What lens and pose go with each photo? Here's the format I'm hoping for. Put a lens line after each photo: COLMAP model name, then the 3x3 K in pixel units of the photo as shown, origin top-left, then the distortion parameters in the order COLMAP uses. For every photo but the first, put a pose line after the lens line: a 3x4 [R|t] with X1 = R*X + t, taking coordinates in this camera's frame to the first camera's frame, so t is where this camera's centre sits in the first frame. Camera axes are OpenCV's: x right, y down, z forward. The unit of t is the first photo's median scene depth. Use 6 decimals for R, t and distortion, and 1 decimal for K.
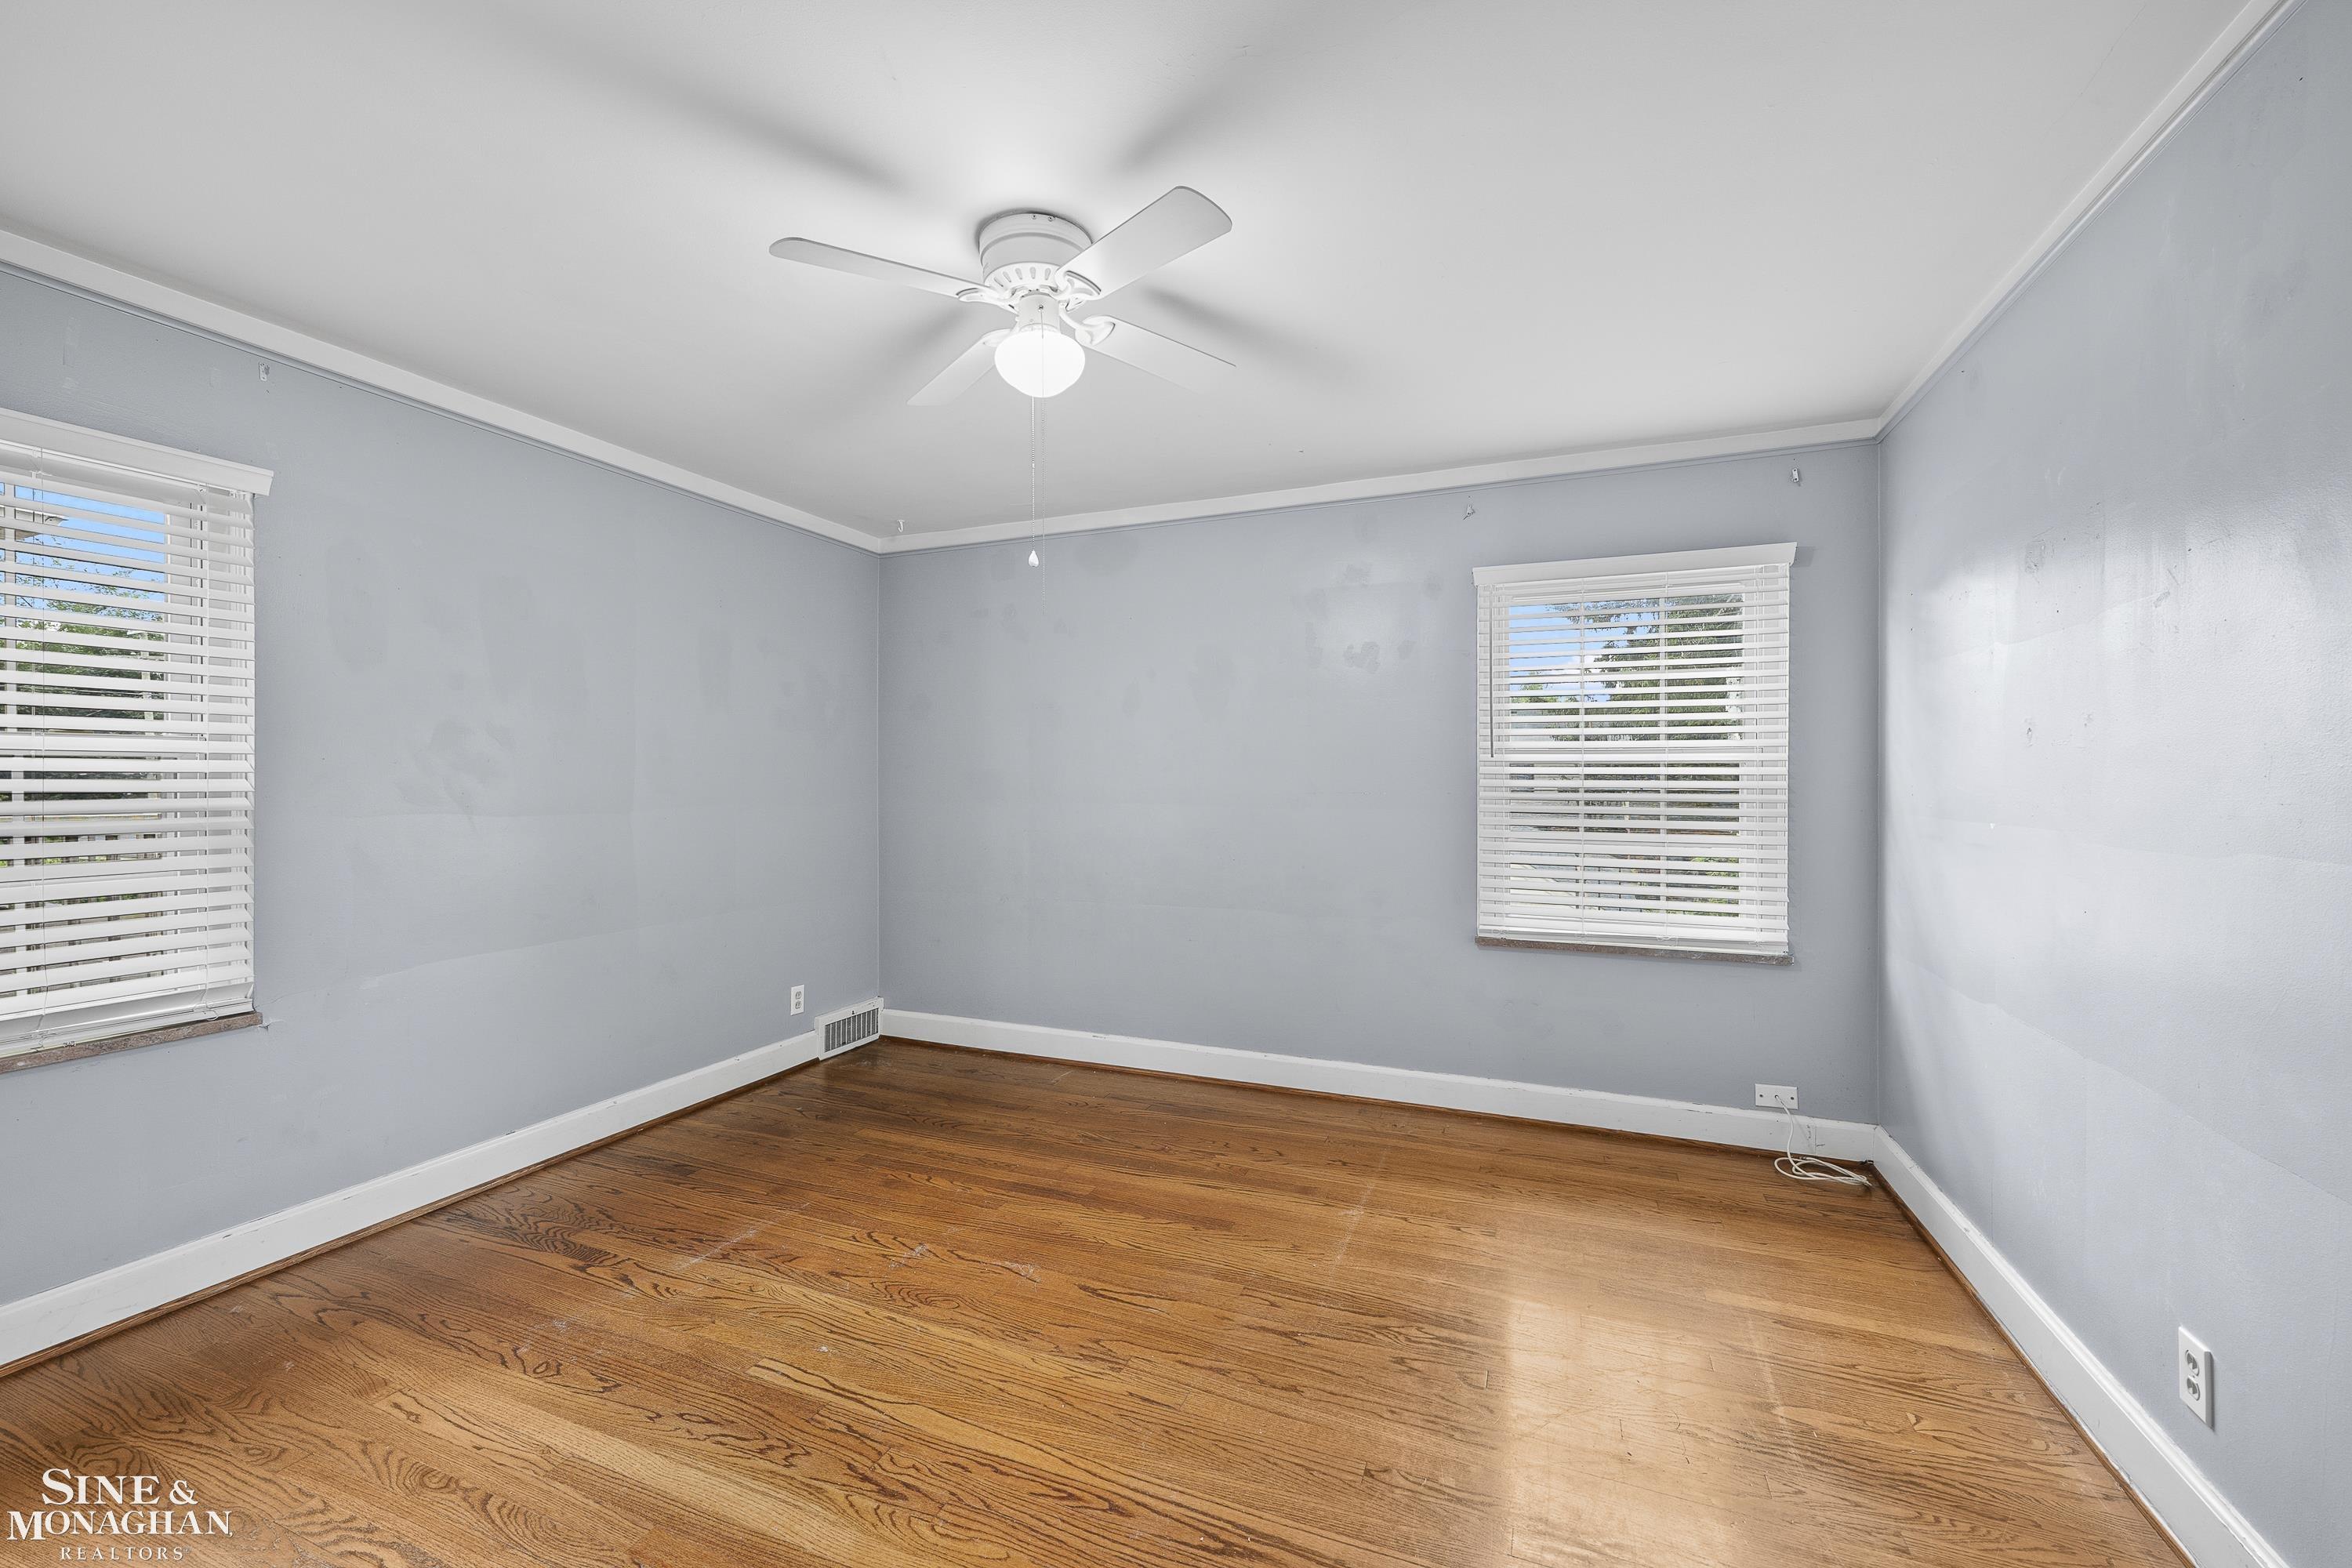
lens RADIAL K [[941.7, 0, 1176.4], [0, 941.7, 772.6], [0, 0, 1]] dist [-0.000280, 0.000045]
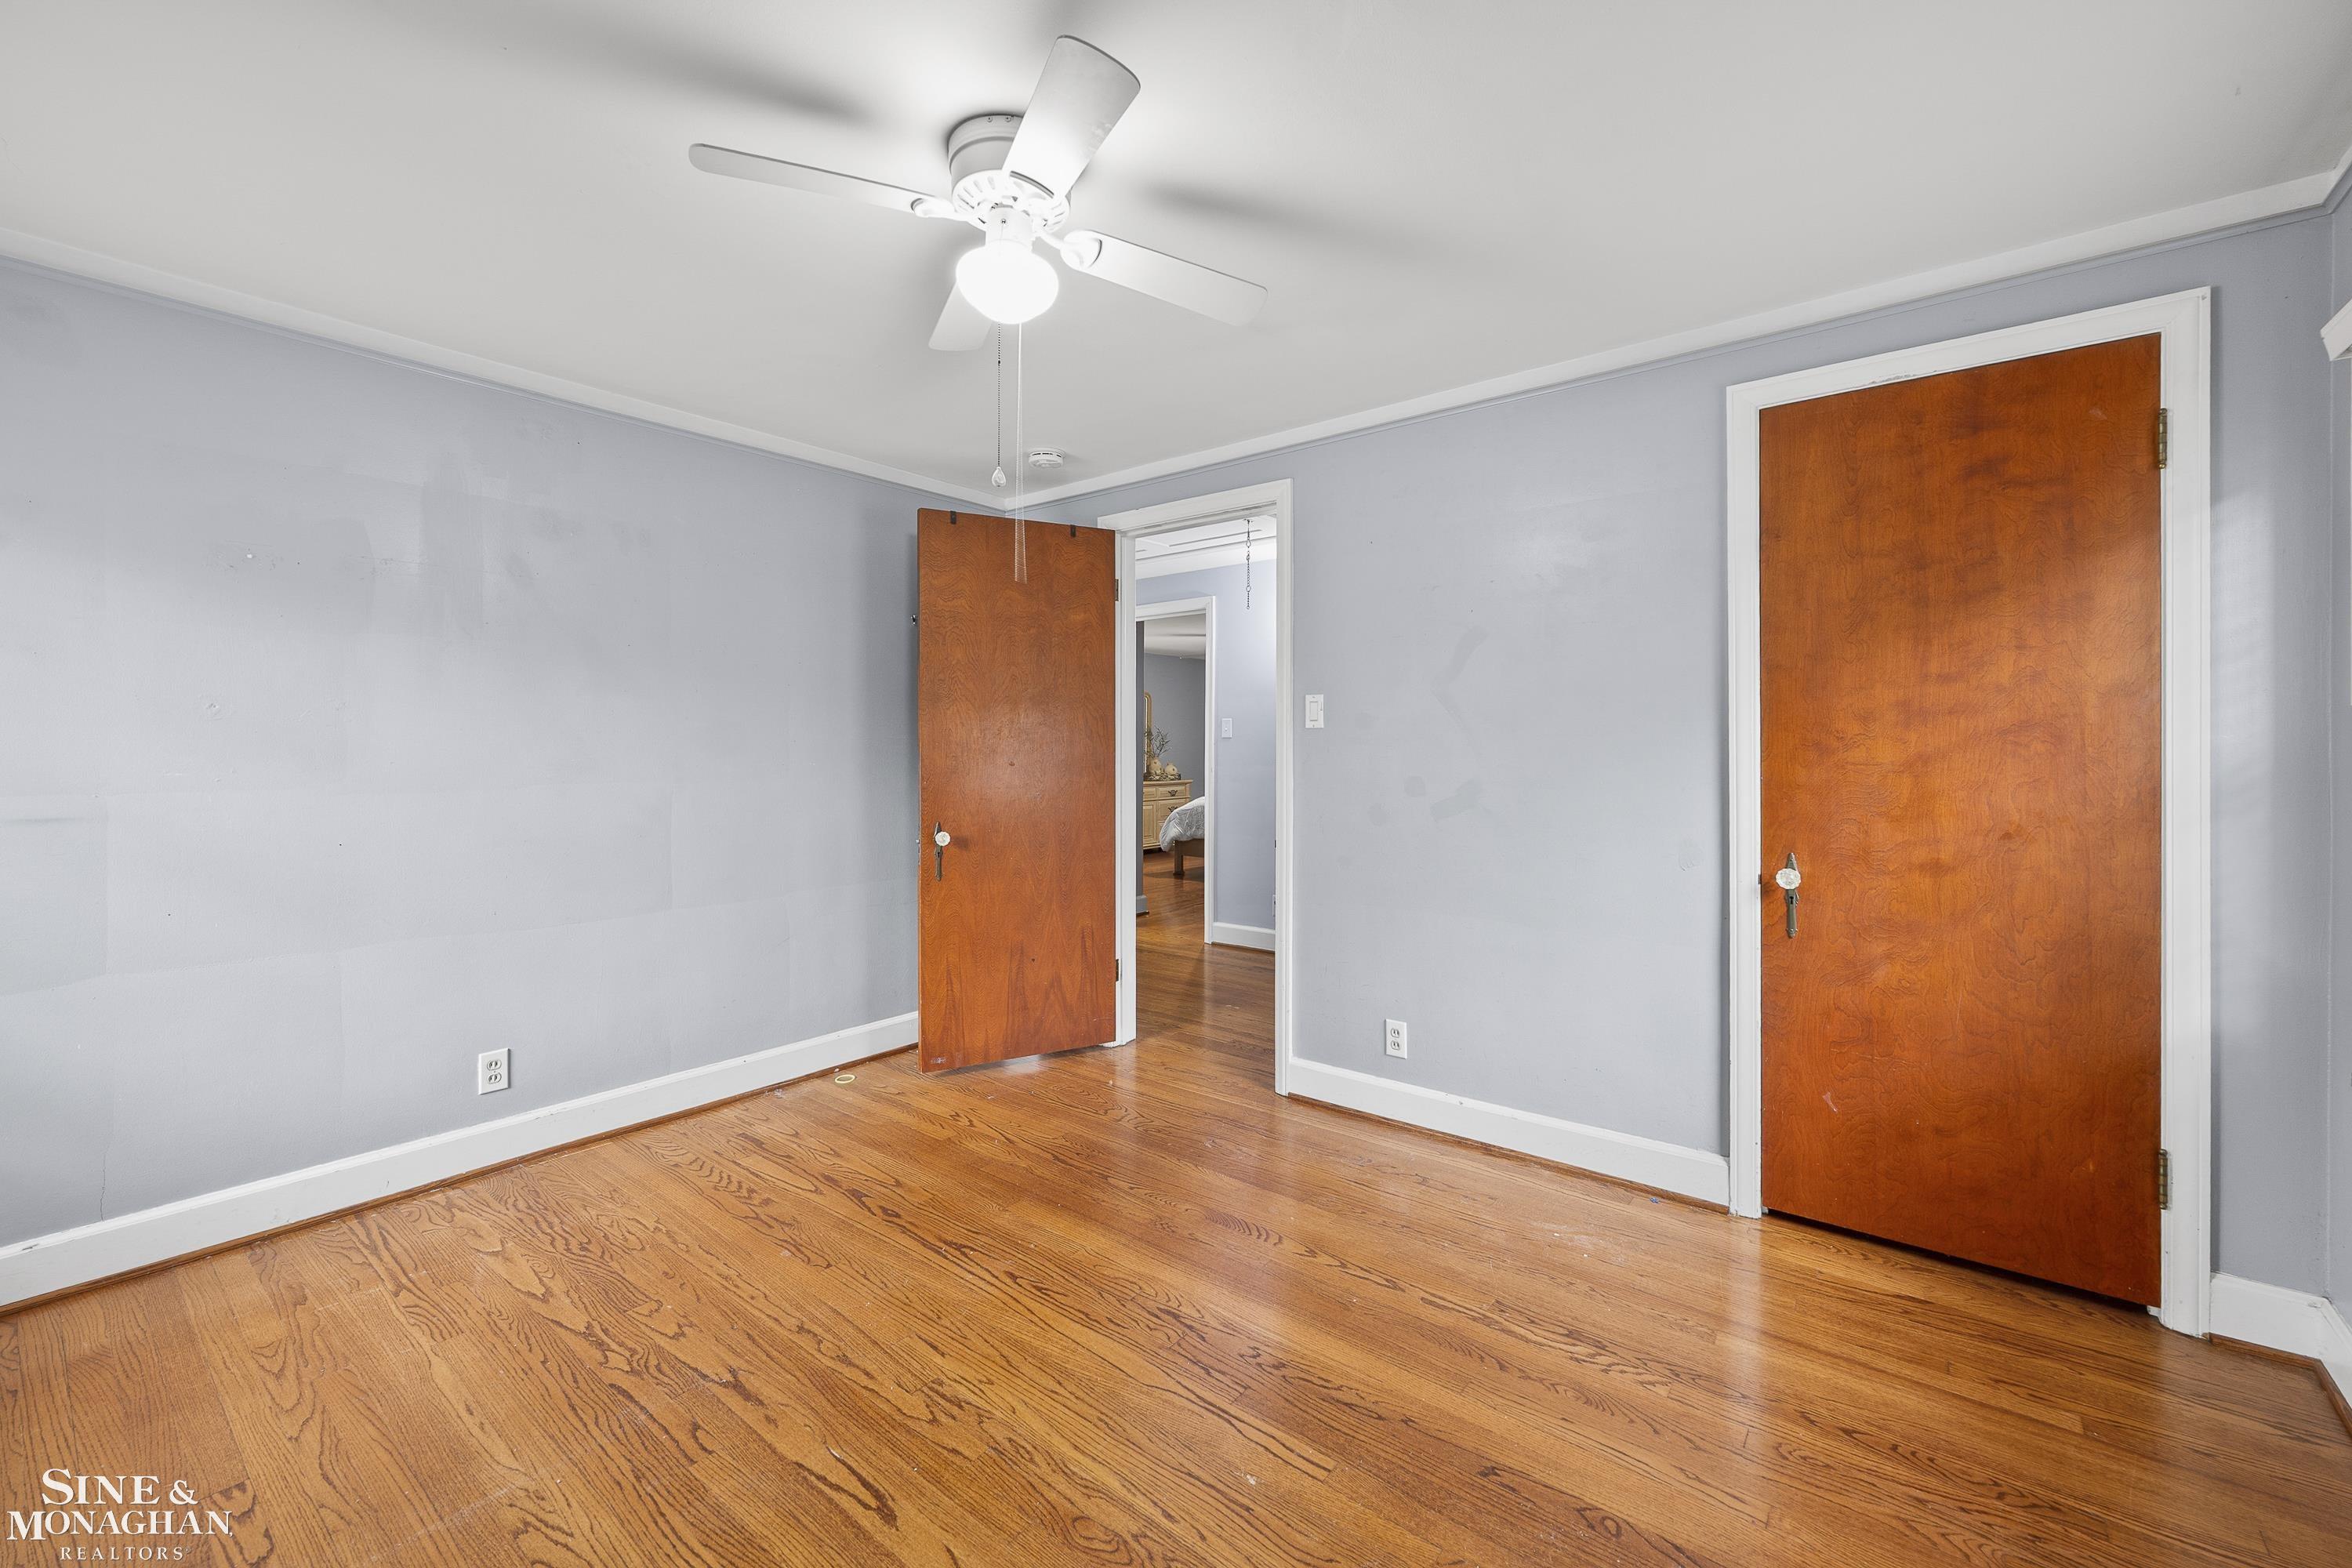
lens RADIAL K [[941.7, 0, 1176.4], [0, 941.7, 772.6], [0, 0, 1]] dist [-0.000280, 0.000045]
pose [[-0.959179, -0.005804, 0.282741, -0.561487], [0.000539, 0.999750, 0.022351, 0.011236], [-0.282800, 0.021591, -0.958936, 1.851864]]
